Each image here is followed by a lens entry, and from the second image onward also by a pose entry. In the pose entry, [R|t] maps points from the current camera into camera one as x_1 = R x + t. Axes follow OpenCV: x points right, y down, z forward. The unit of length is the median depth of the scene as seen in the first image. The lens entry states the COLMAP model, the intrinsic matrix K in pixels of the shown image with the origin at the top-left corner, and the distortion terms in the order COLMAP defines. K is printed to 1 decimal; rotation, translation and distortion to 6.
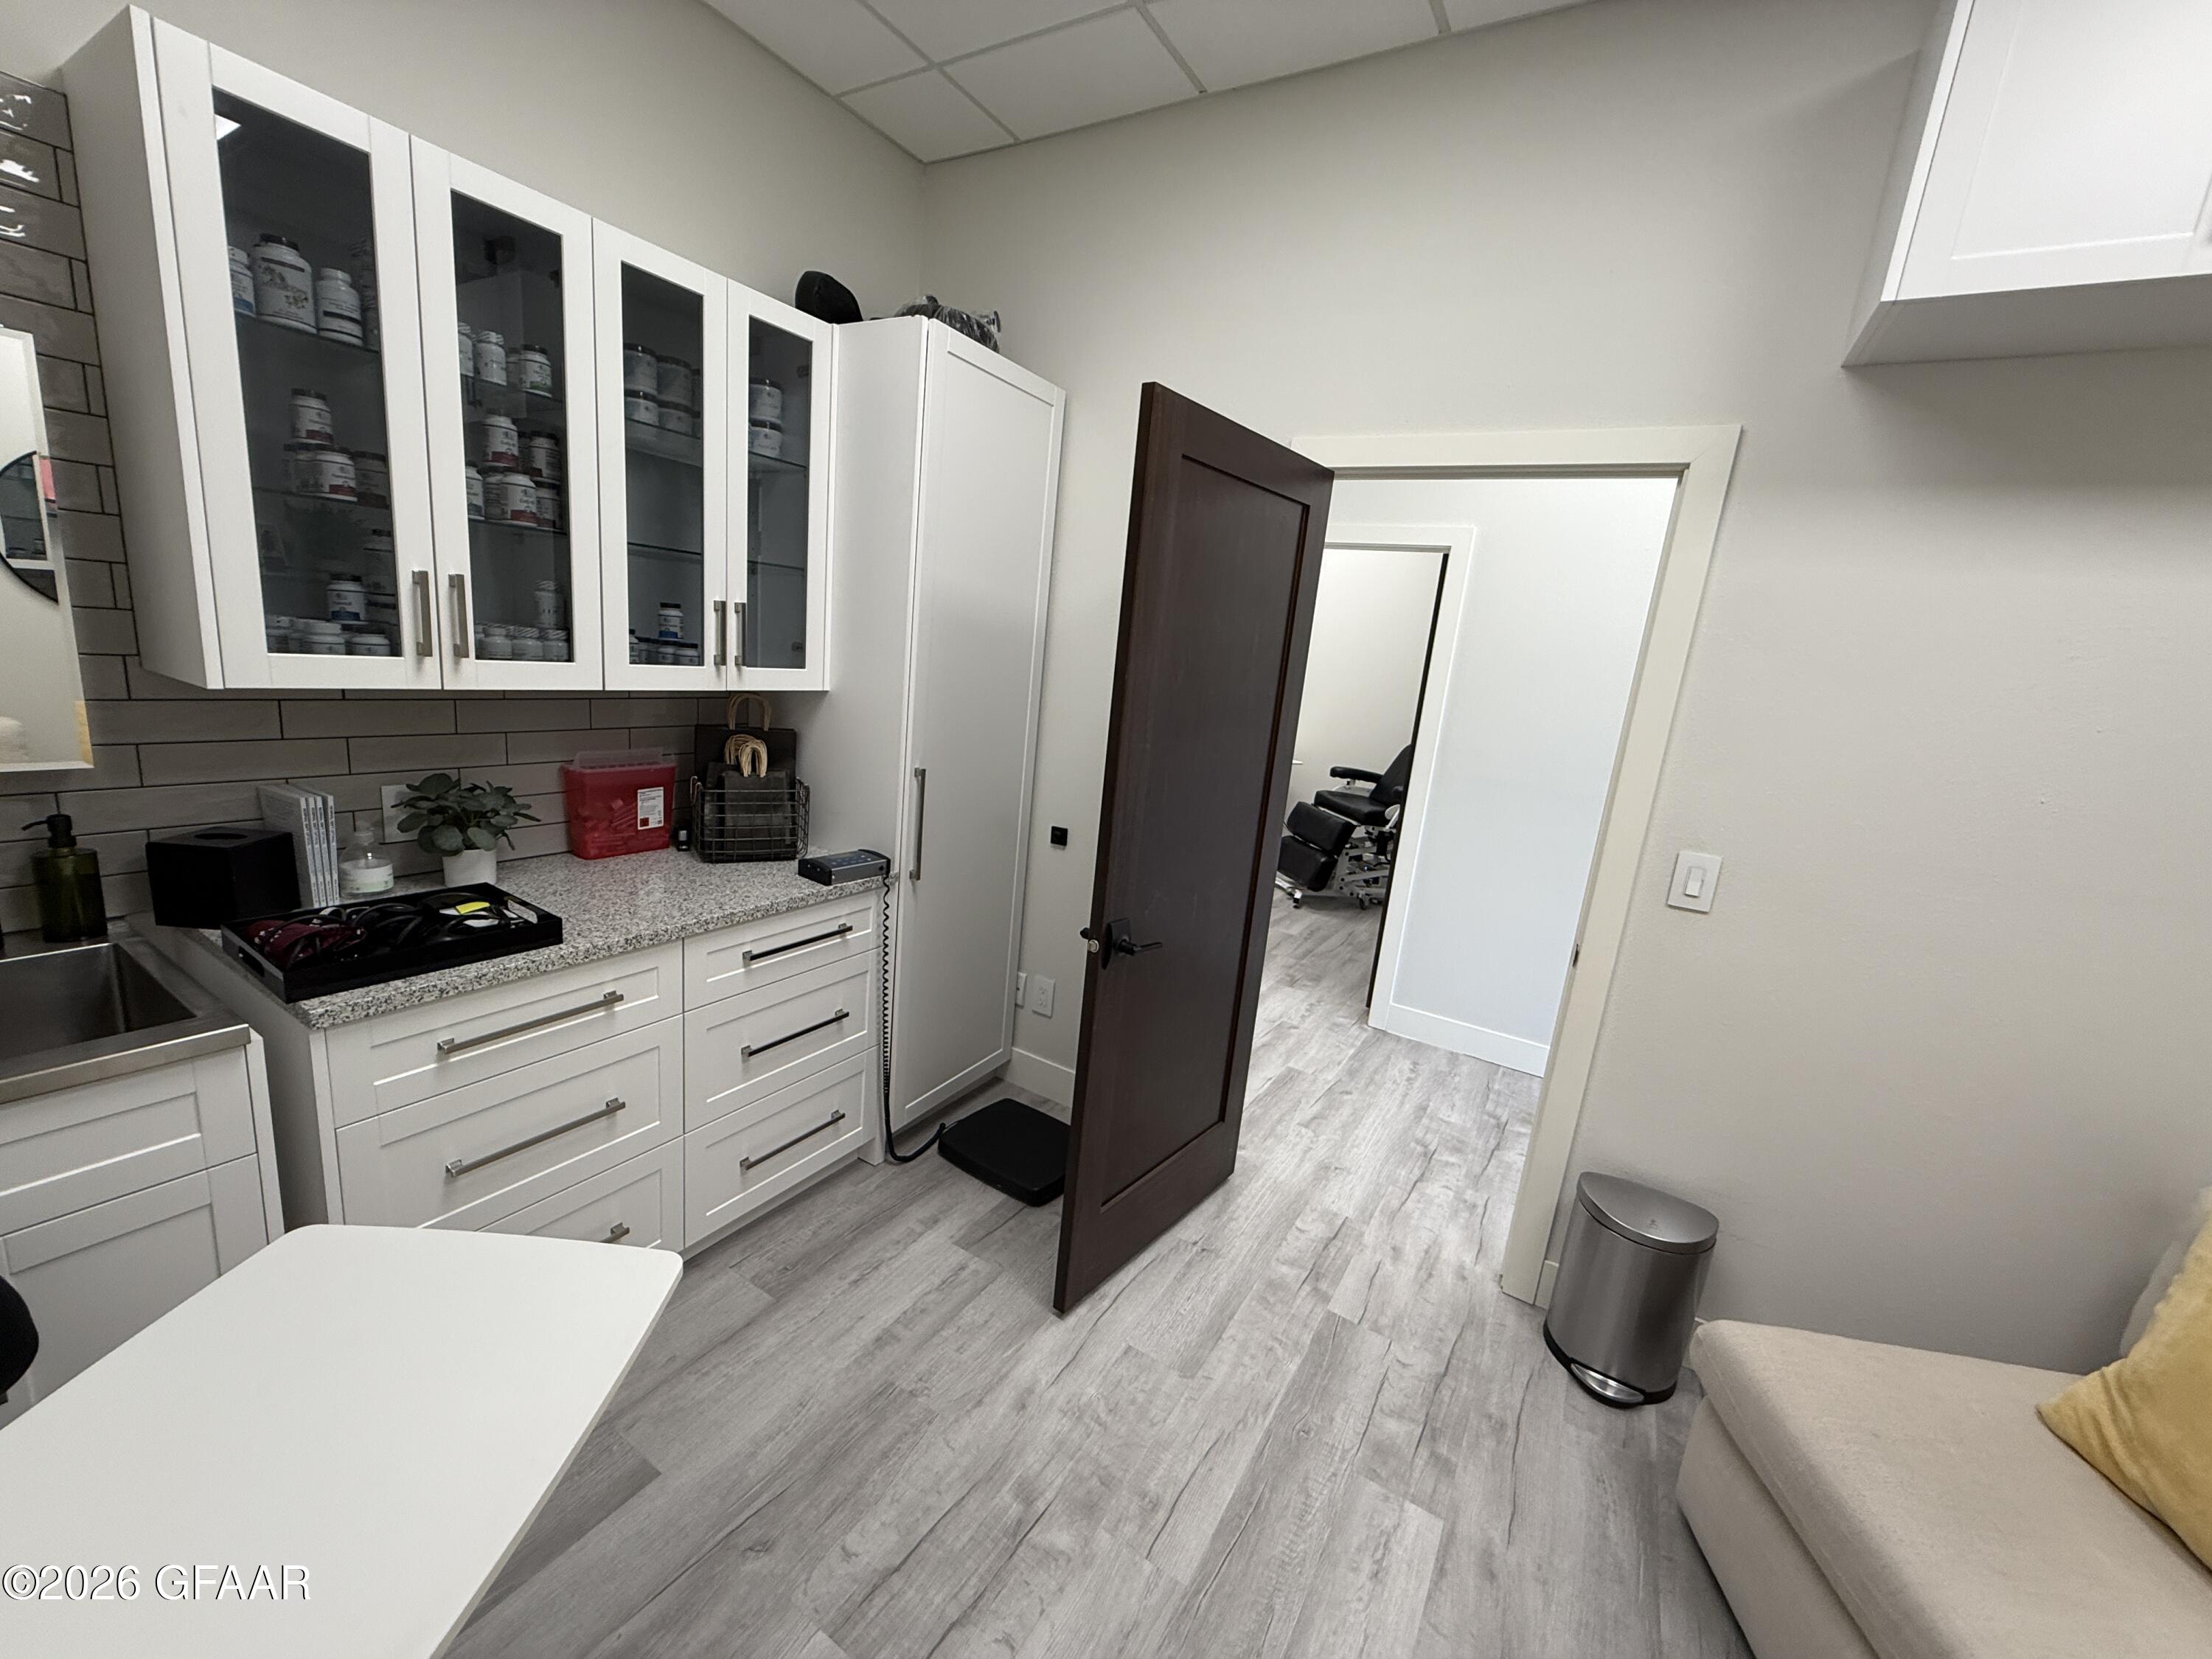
lens RADIAL K [[883.8, 0, 1099.2], [0, 883.8, 838.0], [0, 0, 1]] dist [-0.000297, -0.000022]
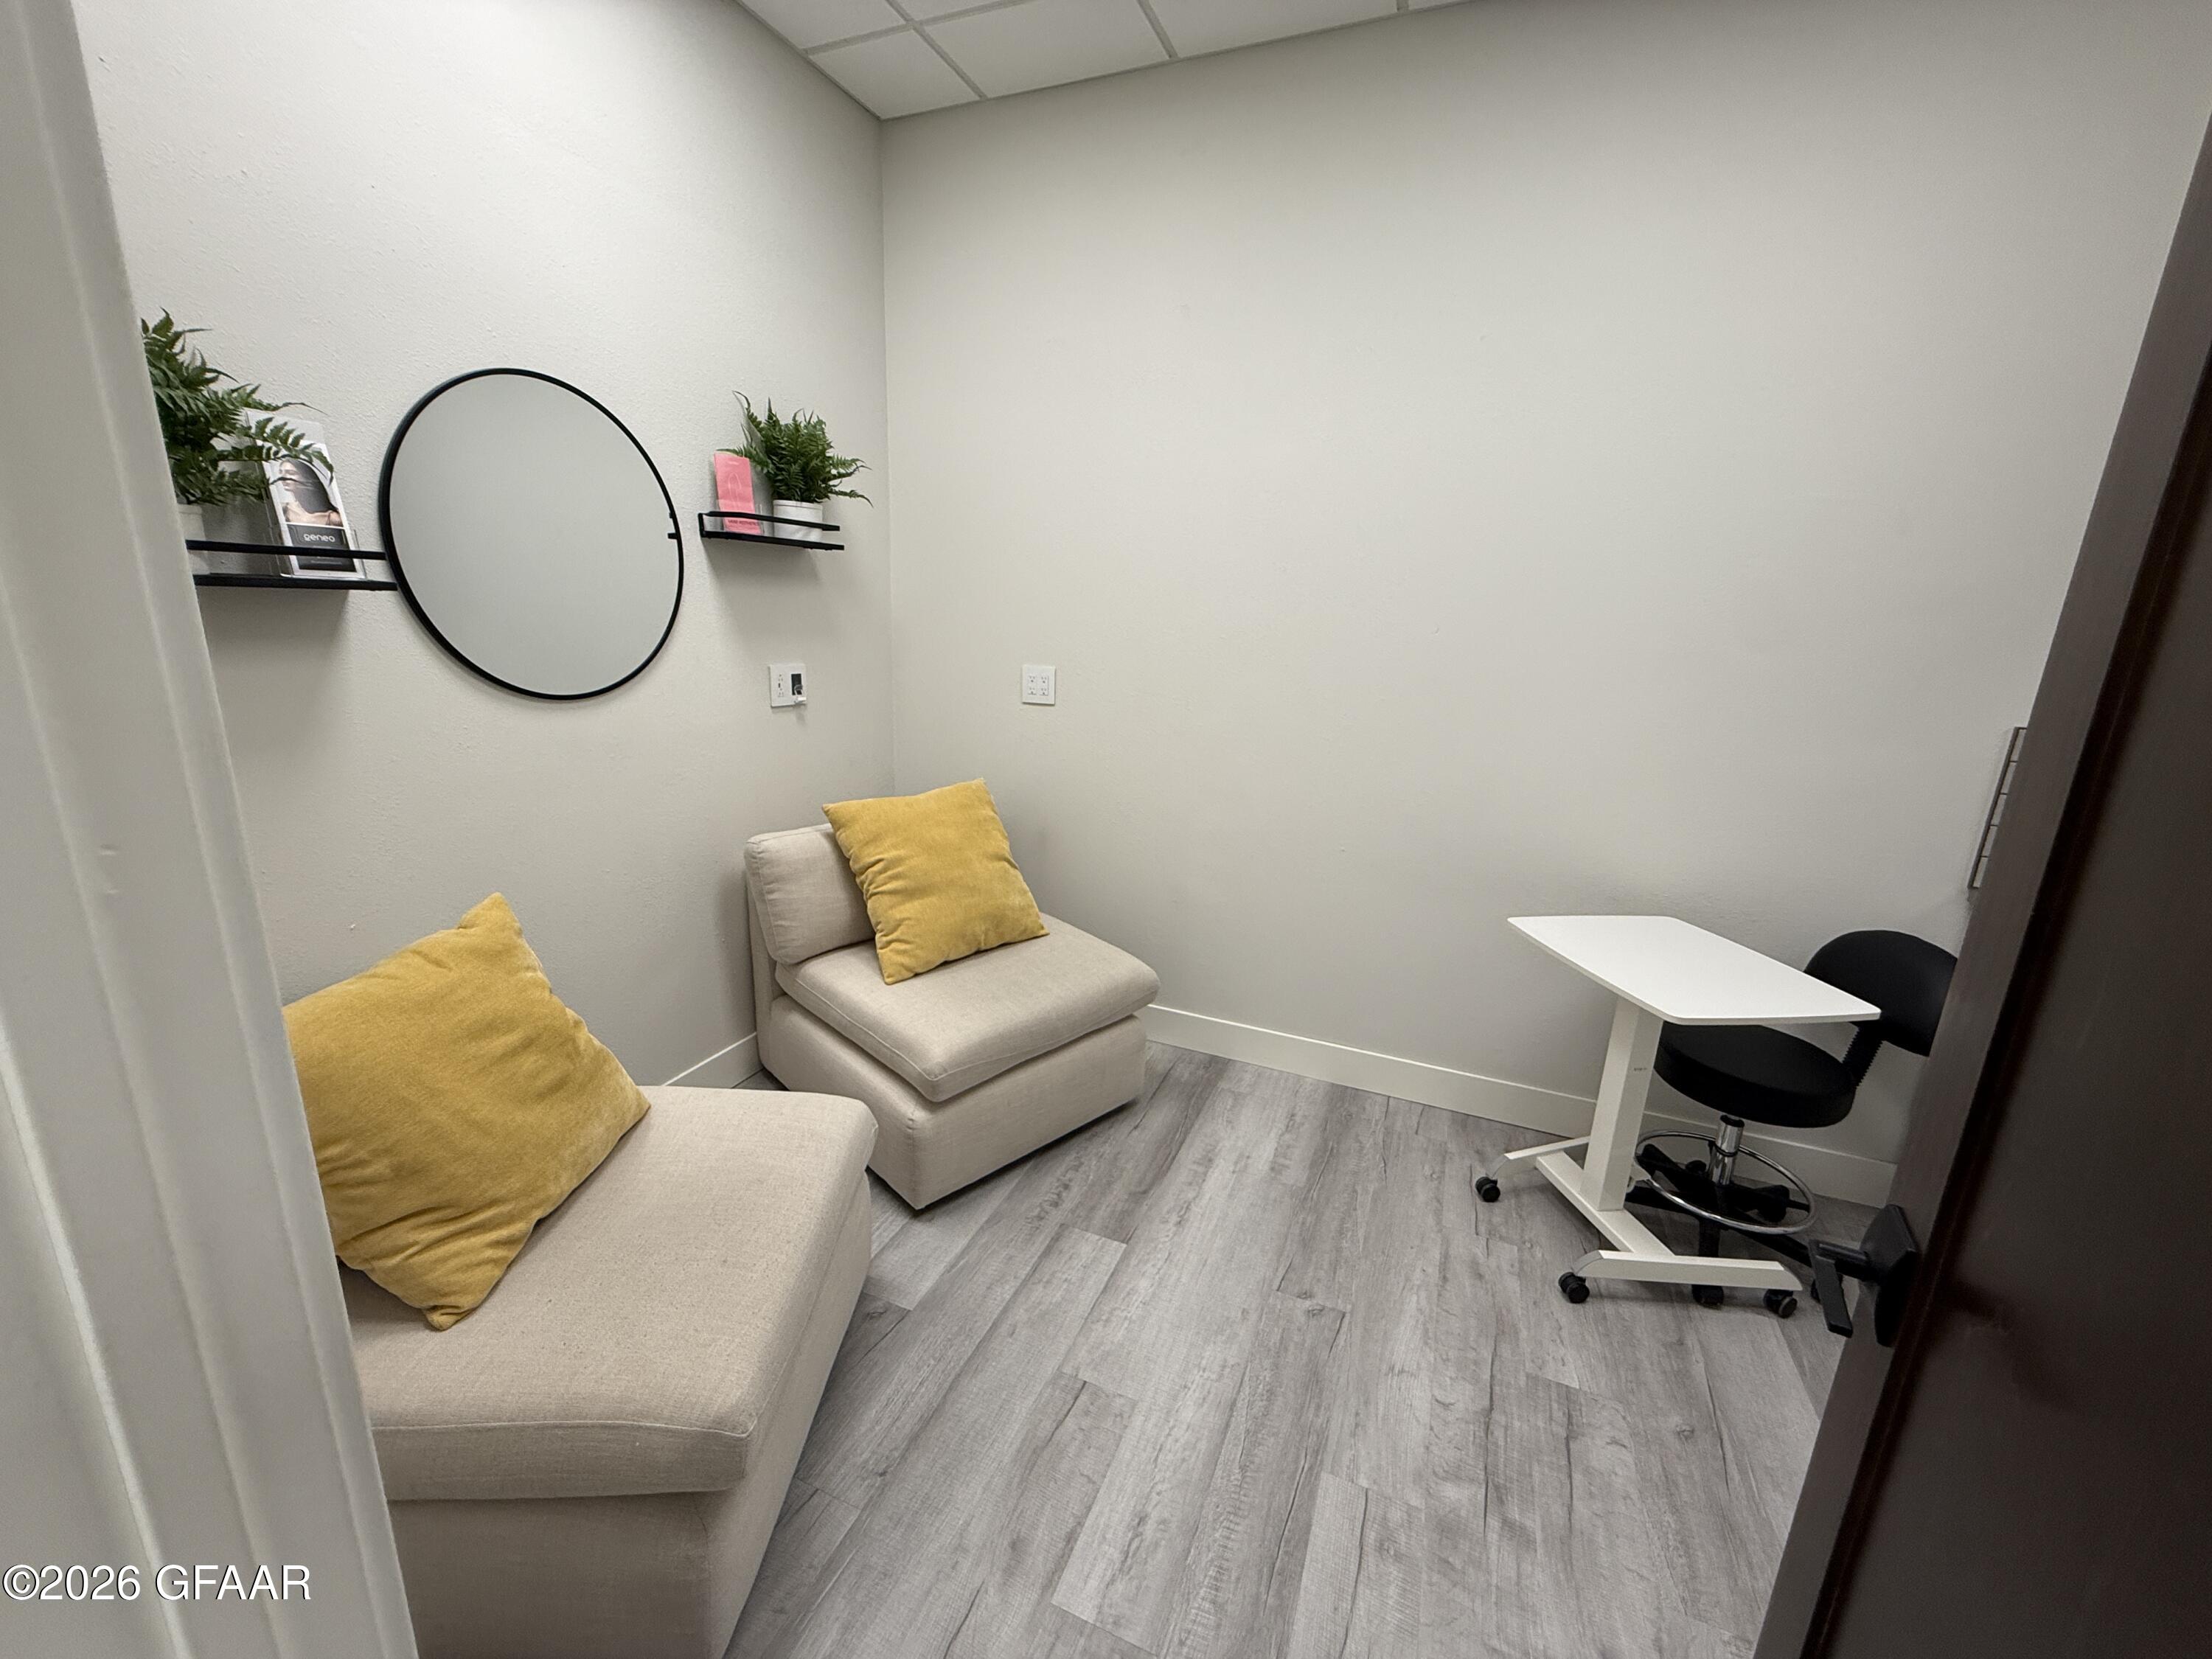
lens RADIAL K [[883.8, 0, 1102.7], [0, 883.8, 827.4], [0, 0, 1]] dist [-0.000297, -0.000022]
pose [[-0.979993, -0.089455, -0.177794, 0.566699], [-0.158635, 0.890555, 0.426318, -0.226577], [0.120199, 0.445993, -0.886929, 1.446685]]
